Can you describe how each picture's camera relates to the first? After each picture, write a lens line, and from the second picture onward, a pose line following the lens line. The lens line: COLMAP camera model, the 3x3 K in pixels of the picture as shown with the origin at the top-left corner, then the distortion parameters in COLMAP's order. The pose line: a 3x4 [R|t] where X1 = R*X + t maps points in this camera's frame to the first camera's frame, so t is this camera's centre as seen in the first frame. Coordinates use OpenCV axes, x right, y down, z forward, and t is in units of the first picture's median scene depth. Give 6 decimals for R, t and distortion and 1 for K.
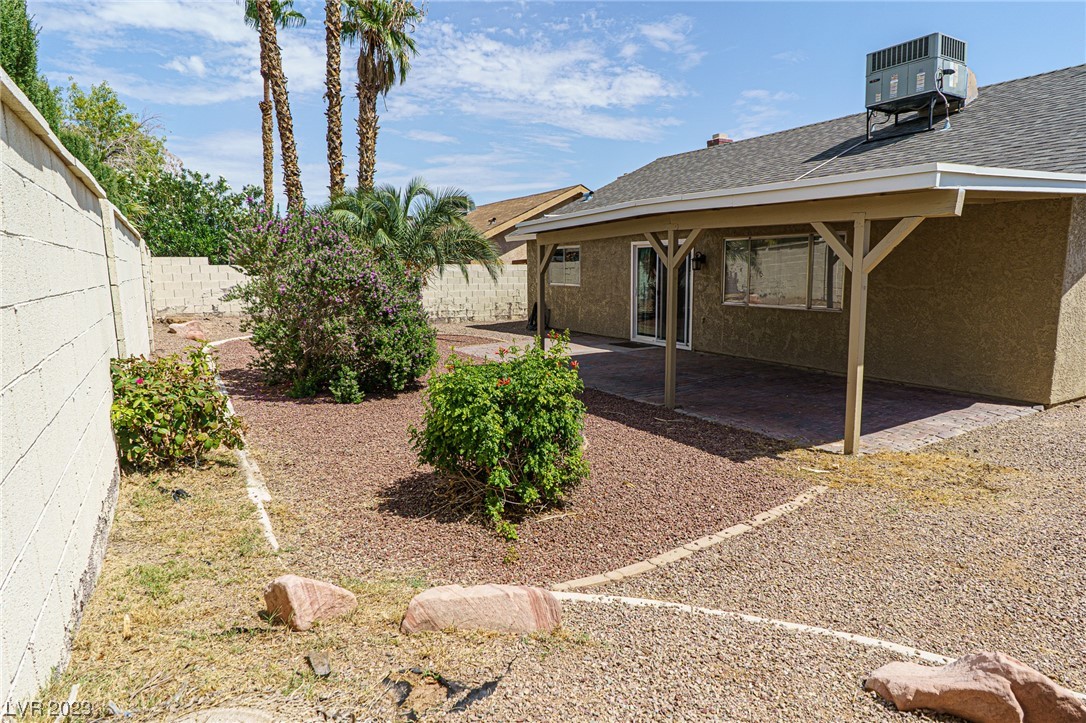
lens RADIAL K [[623.6, 0, 543.8], [0, 623.6, 358.6], [0, 0, 1]] dist [-0.016933, -0.000775]
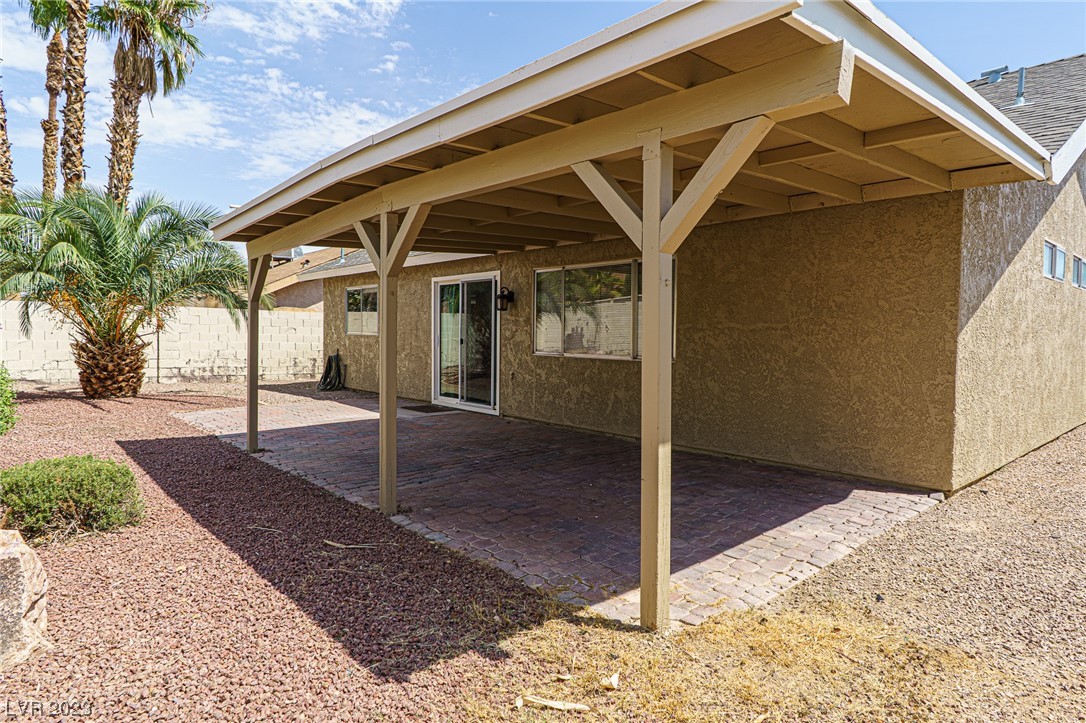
lens RADIAL K [[623.6, 0, 543.8], [0, 623.6, 358.6], [0, 0, 1]] dist [-0.016933, -0.000775]
pose [[0.981043, 0.014187, 0.193268, 0.239989], [0.006358, 0.994423, -0.105275, -0.002919], [-0.193684, 0.104508, 0.975482, 0.400173]]
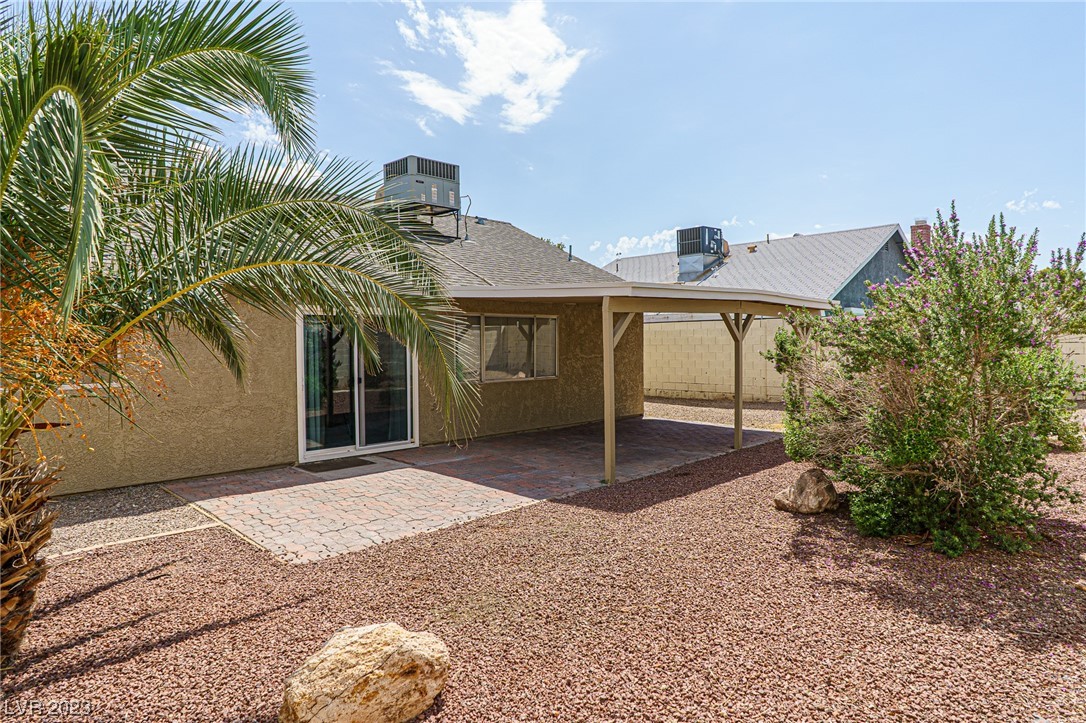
lens RADIAL K [[623.6, 0, 543.8], [0, 623.6, 358.6], [0, 0, 1]] dist [-0.016933, -0.000775]
pose [[-0.233117, -0.026025, 0.972100, -0.980414], [0.142819, 0.987886, 0.060697, -0.255029], [-0.961904, 0.152984, -0.226576, 1.706519]]
